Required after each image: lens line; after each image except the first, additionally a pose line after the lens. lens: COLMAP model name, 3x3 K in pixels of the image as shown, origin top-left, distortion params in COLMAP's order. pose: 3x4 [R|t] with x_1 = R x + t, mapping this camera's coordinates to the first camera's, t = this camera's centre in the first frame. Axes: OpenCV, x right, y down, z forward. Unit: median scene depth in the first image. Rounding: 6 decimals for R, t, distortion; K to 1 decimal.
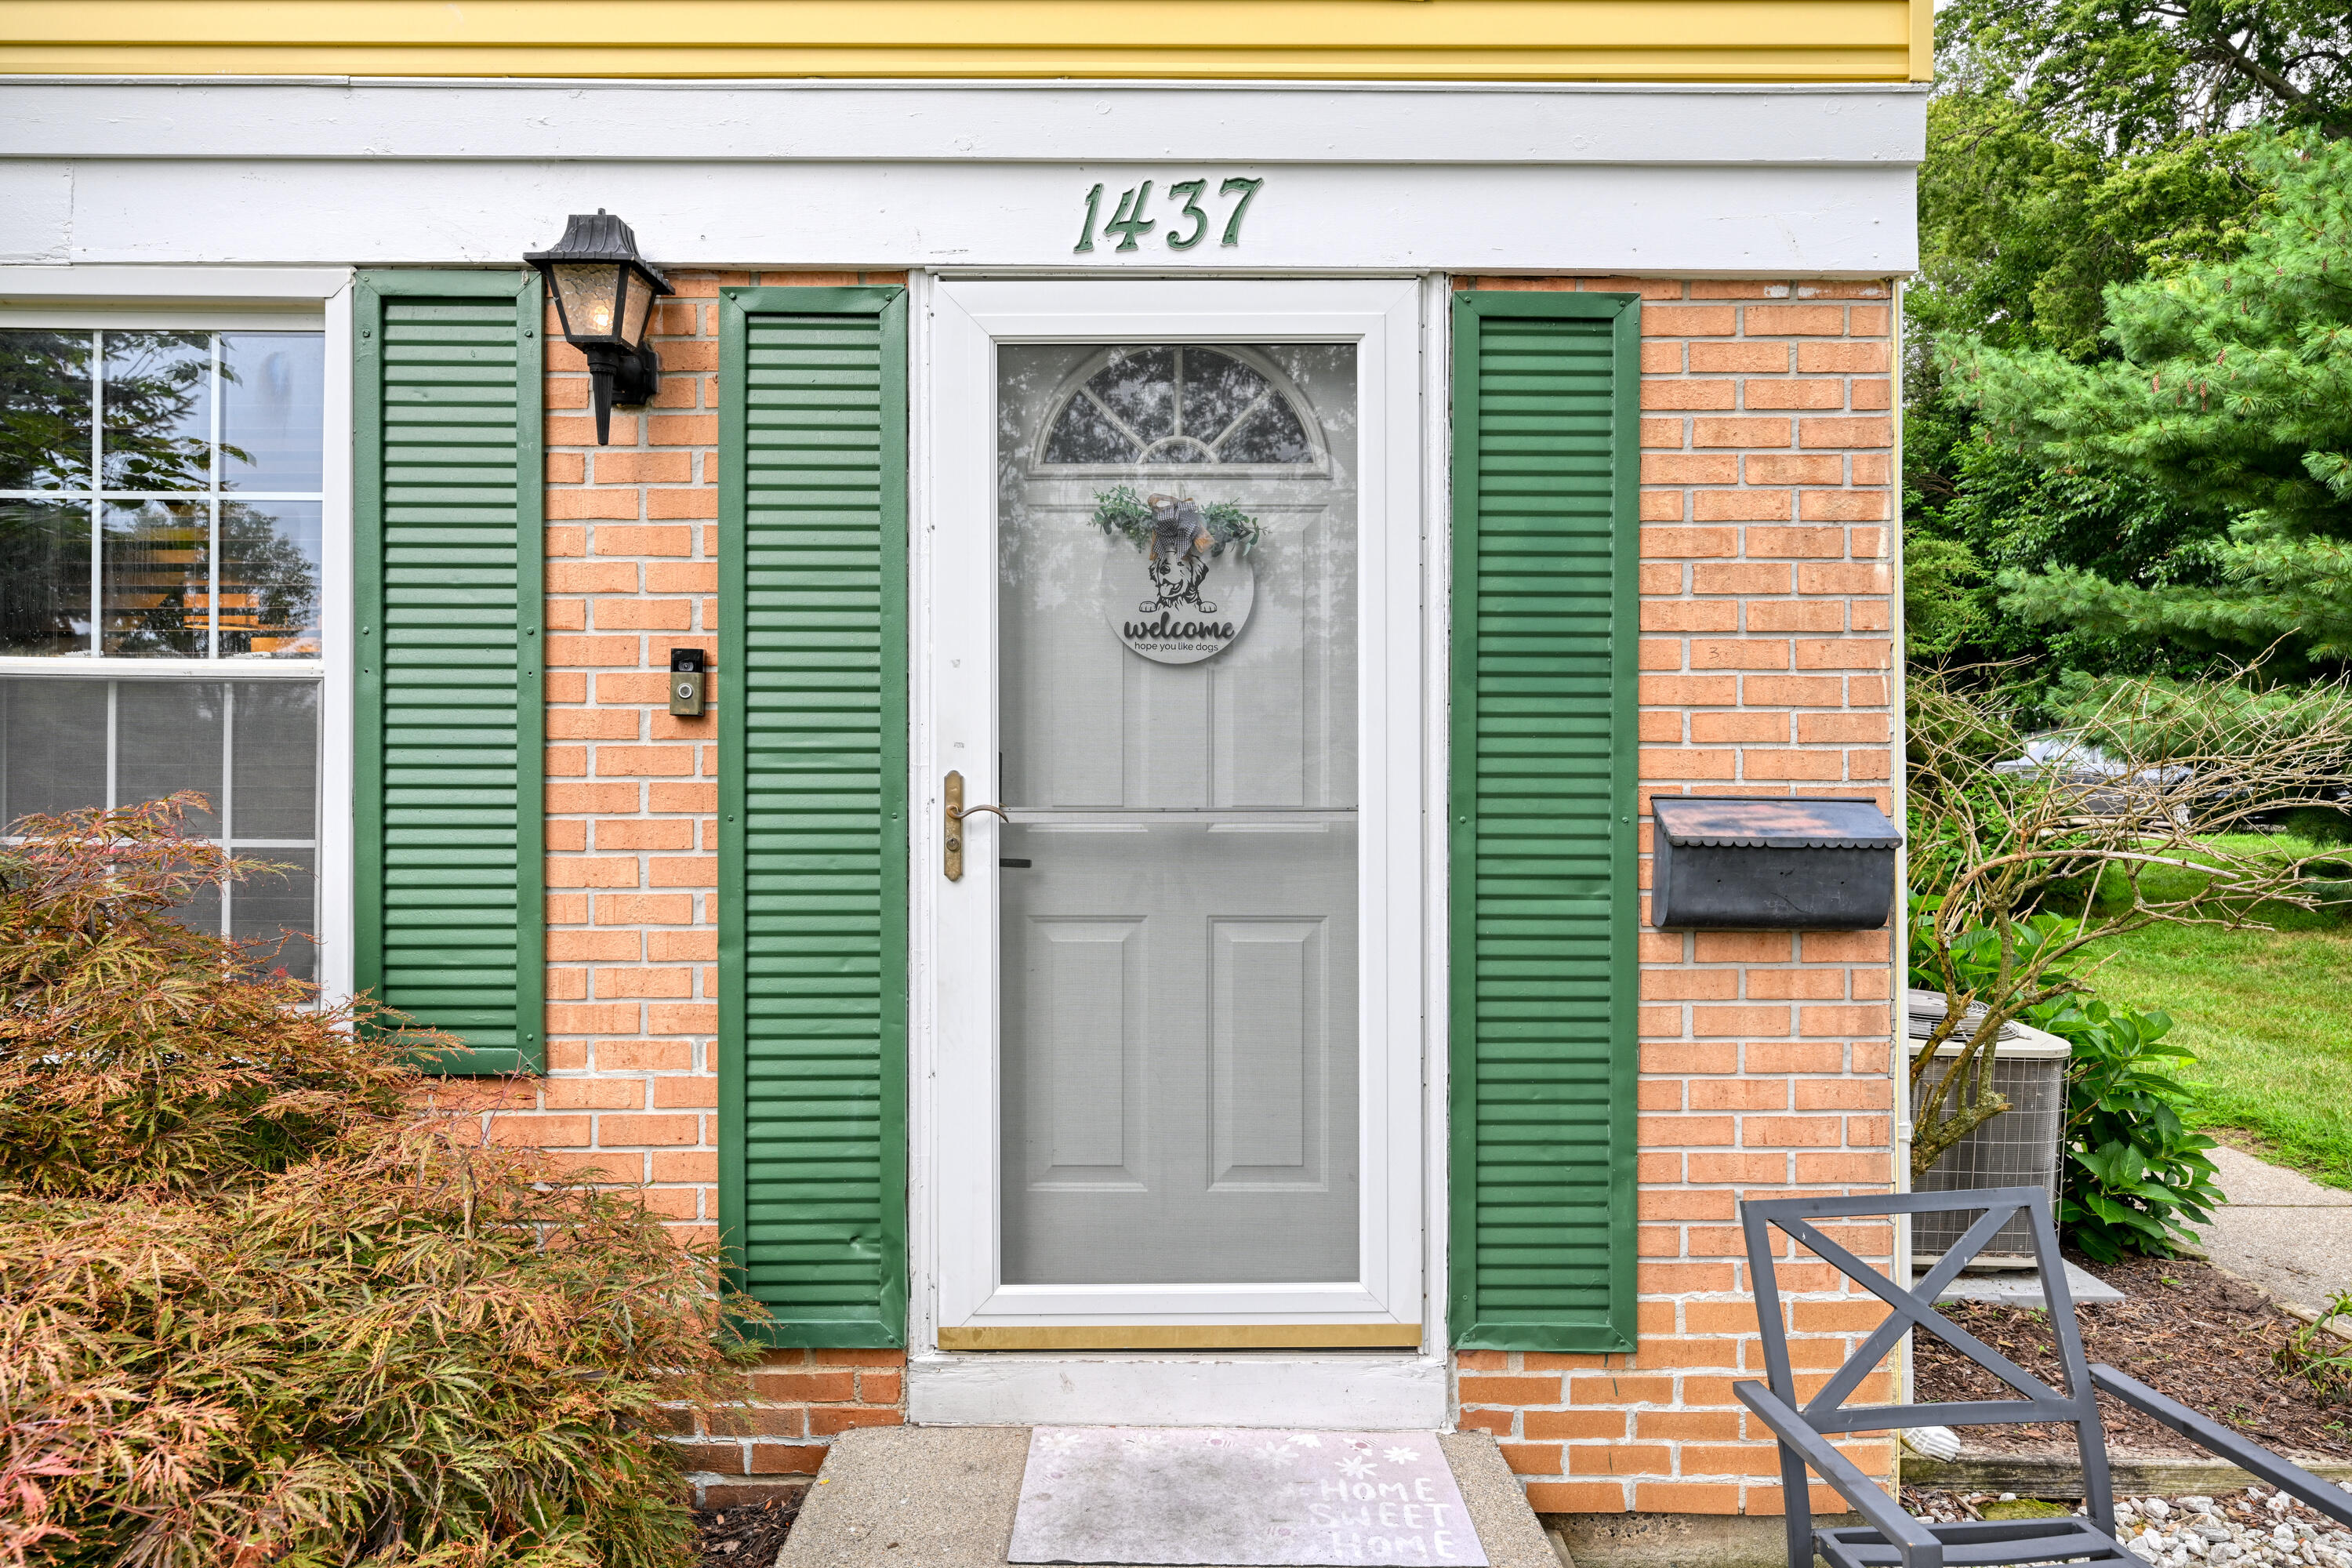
lens RADIAL K [[1413.8, 0, 1099.8], [0, 1413.8, 820.1], [0, 0, 1]] dist [0.003089, 0.000513]
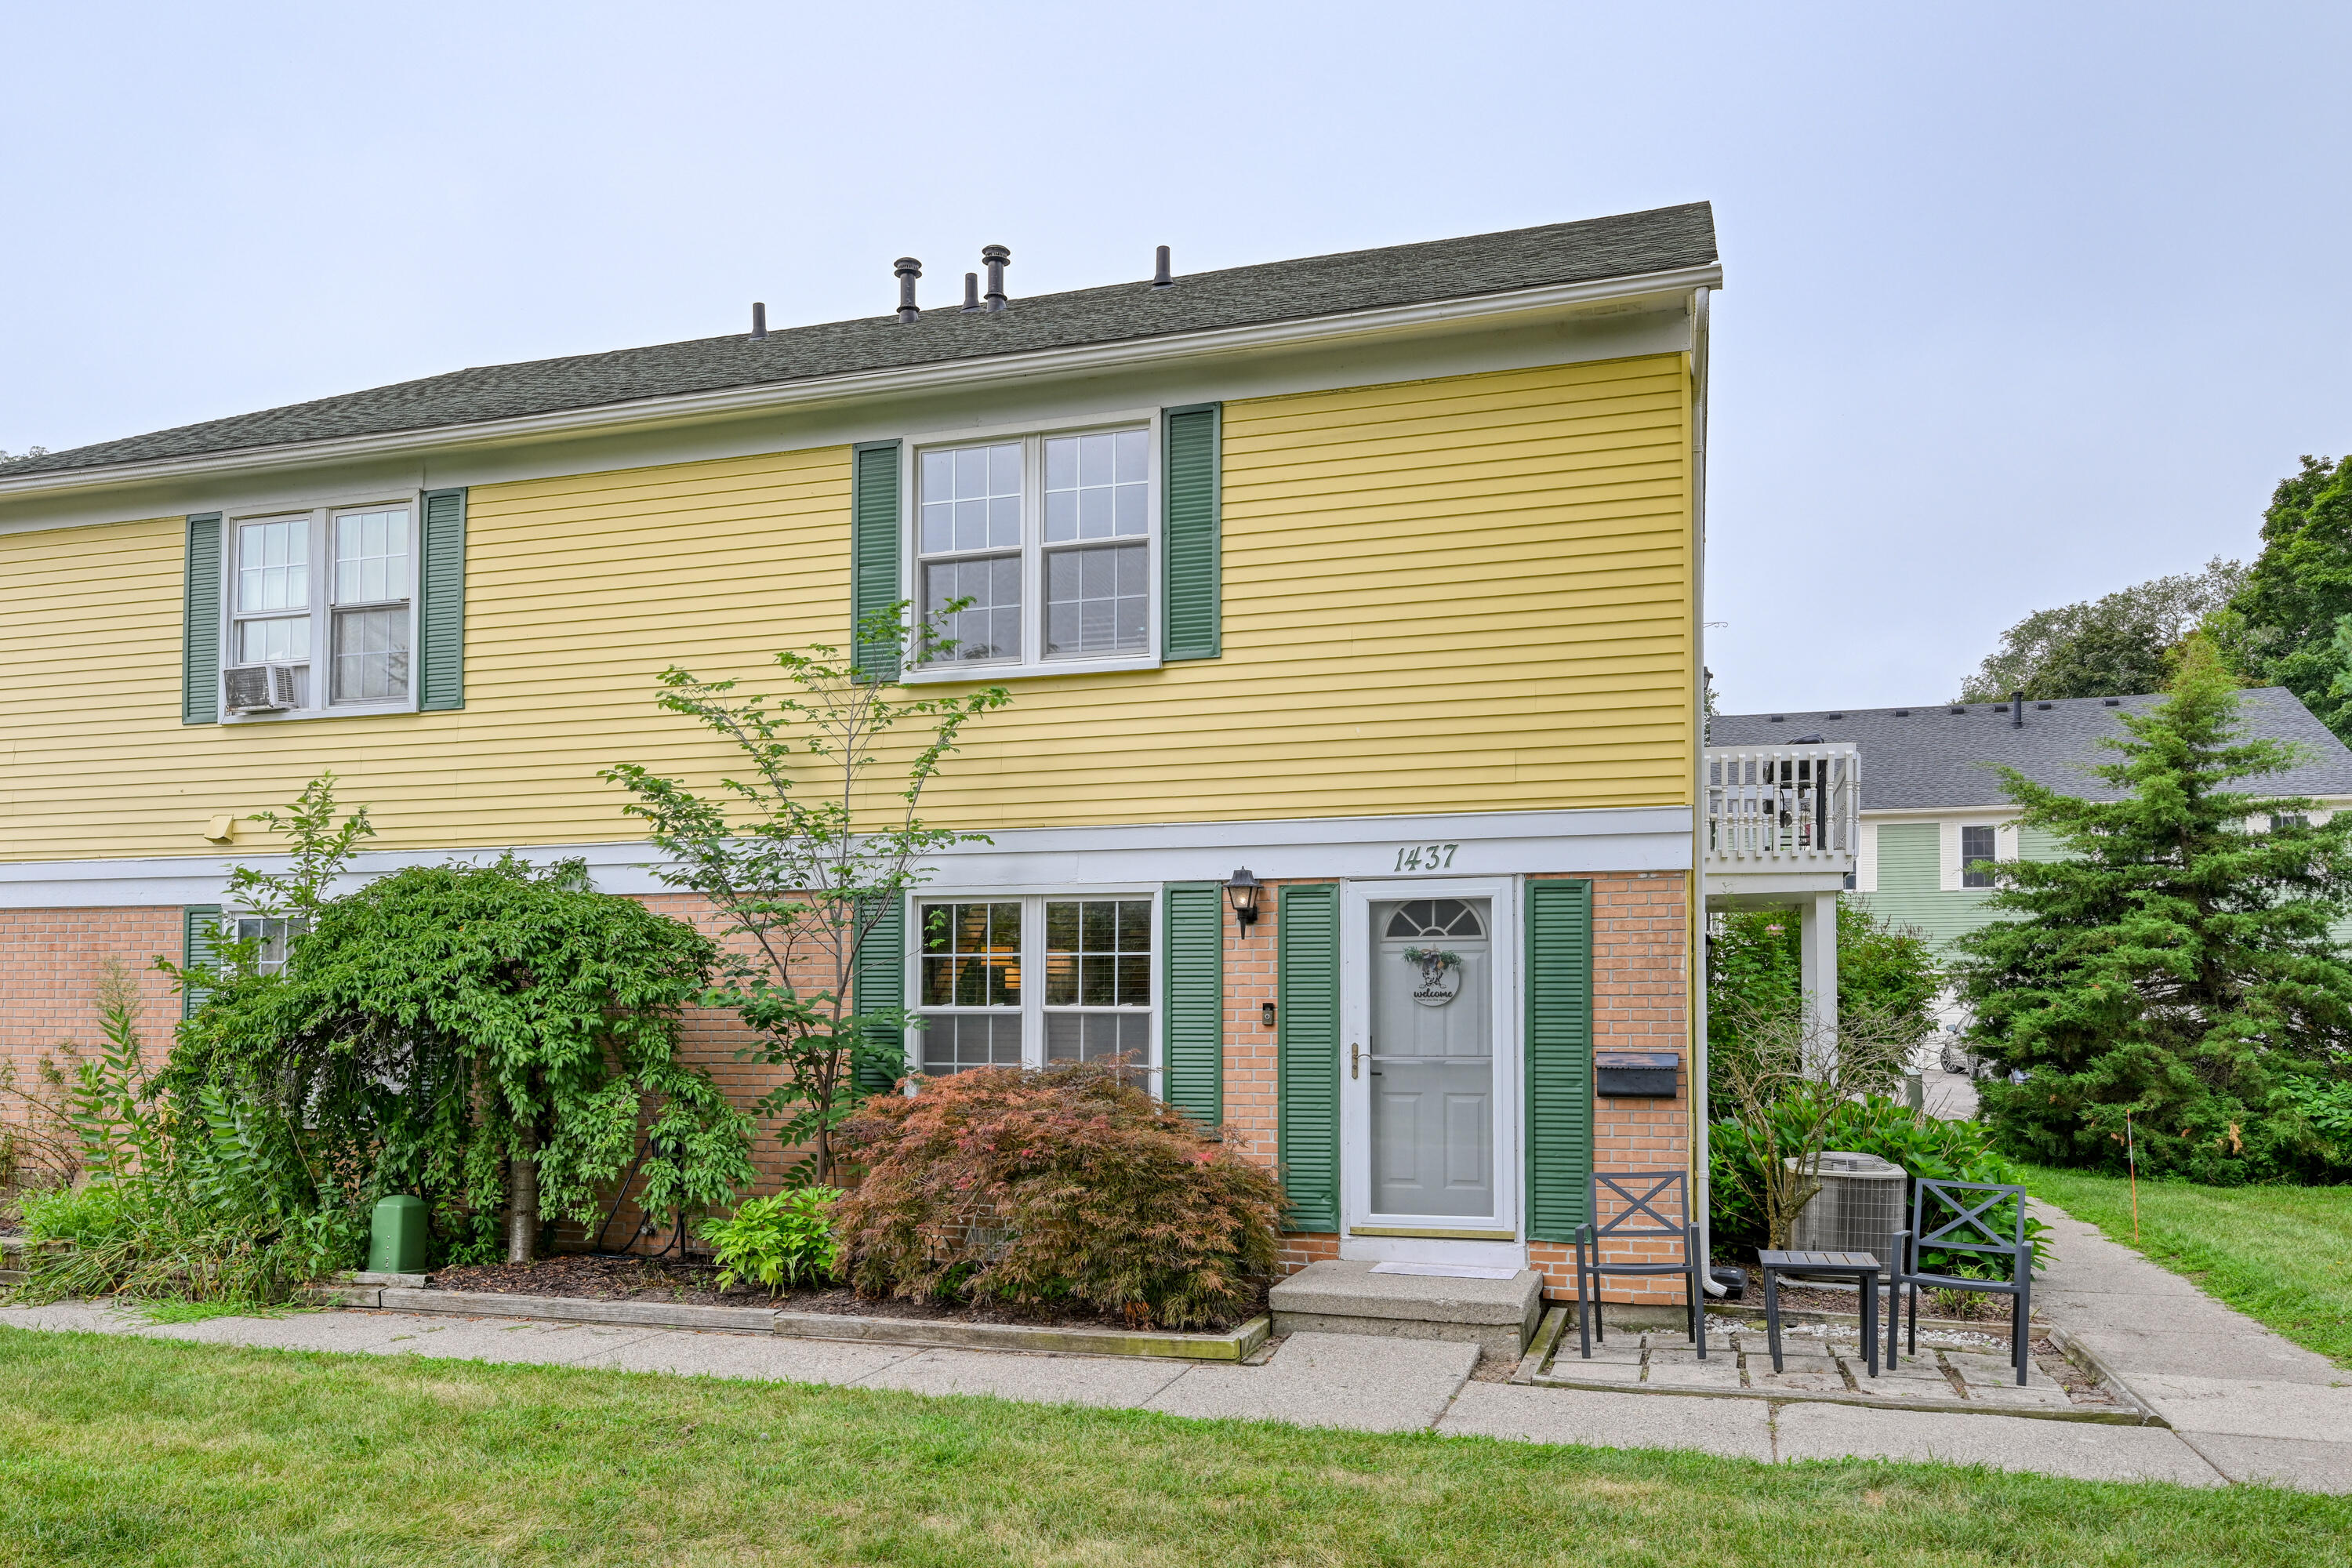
lens RADIAL K [[1591.7, 0, 1104.7], [0, 1591.7, 971.6], [0, 0, 1]] dist [0.000804, -0.000551]
pose [[0.959679, -0.010975, -0.280882, 0.338510], [-0.008153, 0.997730, -0.066839, 0.045189], [0.280979, 0.066434, 0.957412, -2.402394]]
